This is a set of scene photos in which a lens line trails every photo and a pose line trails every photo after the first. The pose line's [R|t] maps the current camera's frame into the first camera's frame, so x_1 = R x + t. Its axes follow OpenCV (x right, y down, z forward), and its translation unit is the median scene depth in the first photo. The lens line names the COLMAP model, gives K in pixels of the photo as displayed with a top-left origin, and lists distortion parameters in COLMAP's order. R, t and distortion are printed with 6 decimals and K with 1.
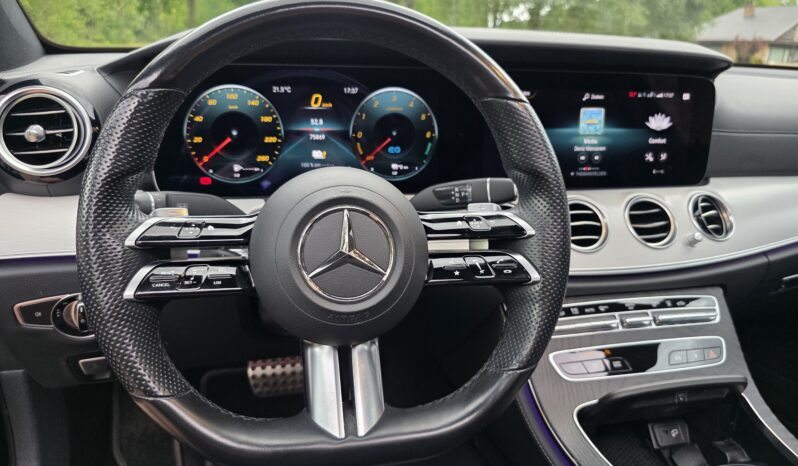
lens RADIAL K [[537.8, 0, 391.3], [0, 537.8, 231.8], [0, 0, 1]] dist [0.045378, -0.039225]
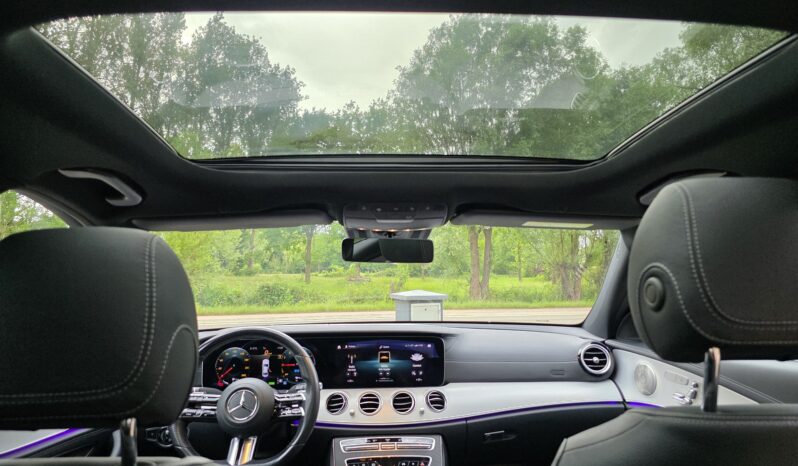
lens RADIAL K [[537.8, 0, 391.3], [0, 537.8, 231.8], [0, 0, 1]] dist [0.045378, -0.039225]
pose [[0.981452, -0.054003, -0.183944, 0.869509], [-0.019019, 0.927343, -0.373728, 0.163185], [0.190761, 0.370295, 0.909116, -1.323359]]
